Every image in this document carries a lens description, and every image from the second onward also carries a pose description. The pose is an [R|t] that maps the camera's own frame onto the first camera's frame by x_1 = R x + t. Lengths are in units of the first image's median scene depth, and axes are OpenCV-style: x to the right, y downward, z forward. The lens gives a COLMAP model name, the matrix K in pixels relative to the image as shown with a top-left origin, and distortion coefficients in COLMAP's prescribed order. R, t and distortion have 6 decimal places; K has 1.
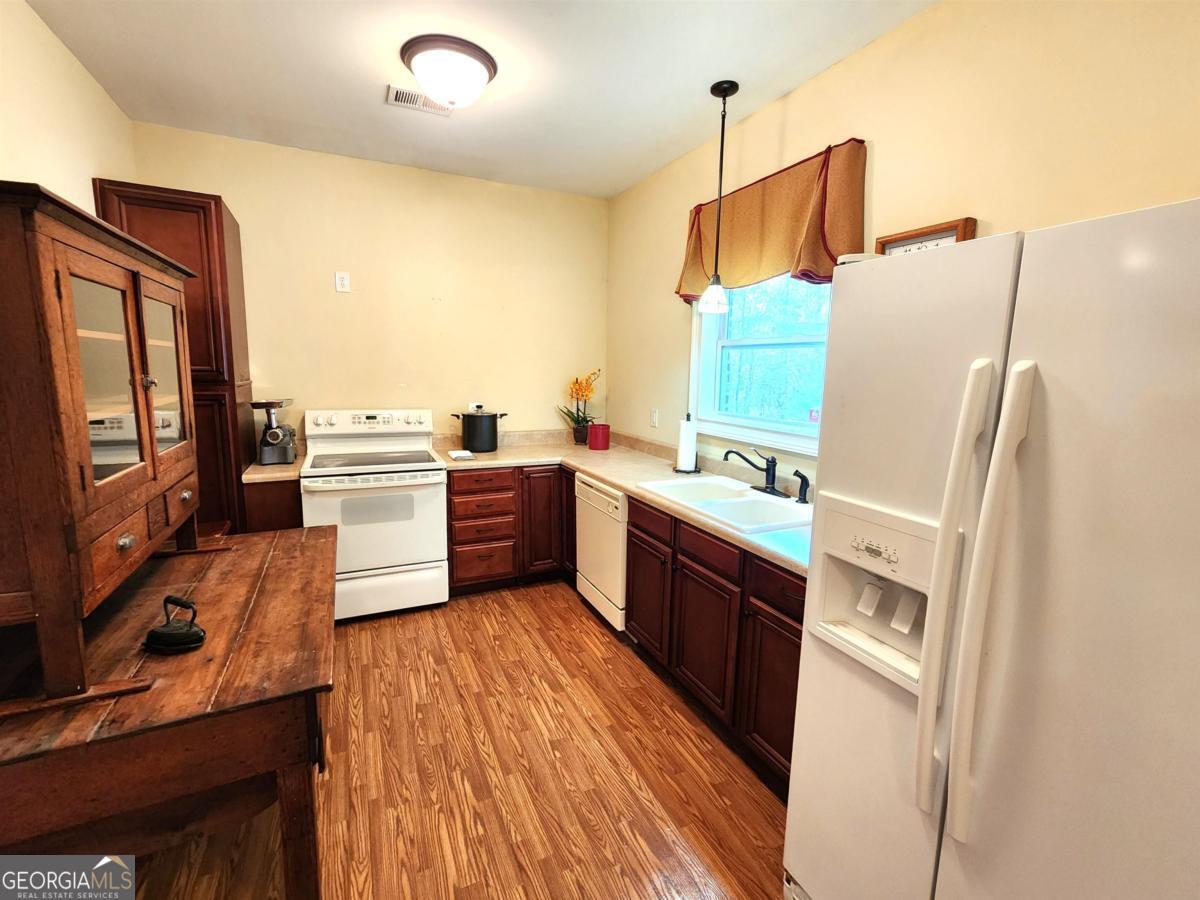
lens RADIAL K [[495.8, 0, 595.9], [0, 495.8, 448.6], [0, 0, 1]] dist [-0.000789, 0.000084]
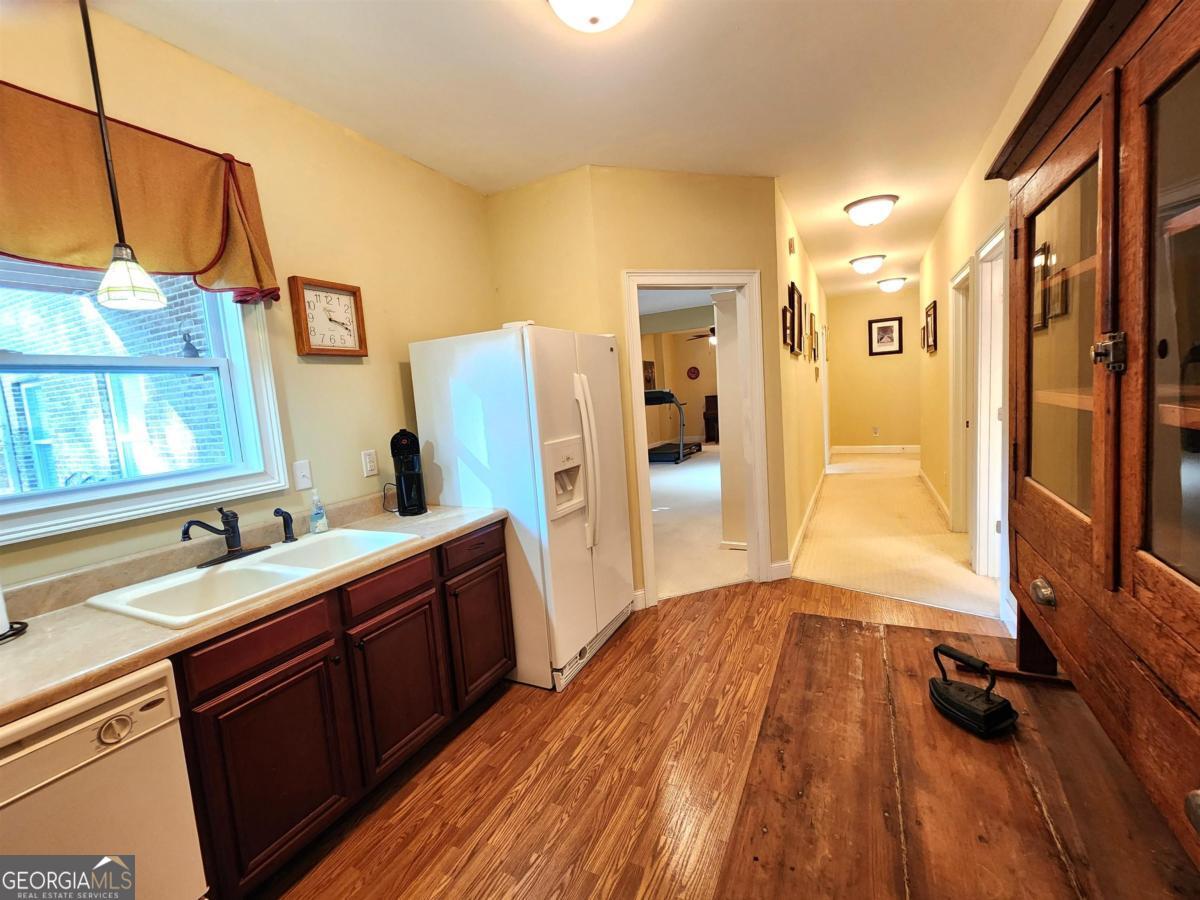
lens RADIAL K [[495.8, 0, 595.9], [0, 495.8, 448.6], [0, 0, 1]] dist [-0.000789, 0.000084]
pose [[-0.582536, -0.069658, 0.809815, -0.776872], [0.190983, 0.956696, 0.219676, -0.179376], [-0.790049, 0.282630, -0.544006, 1.232771]]
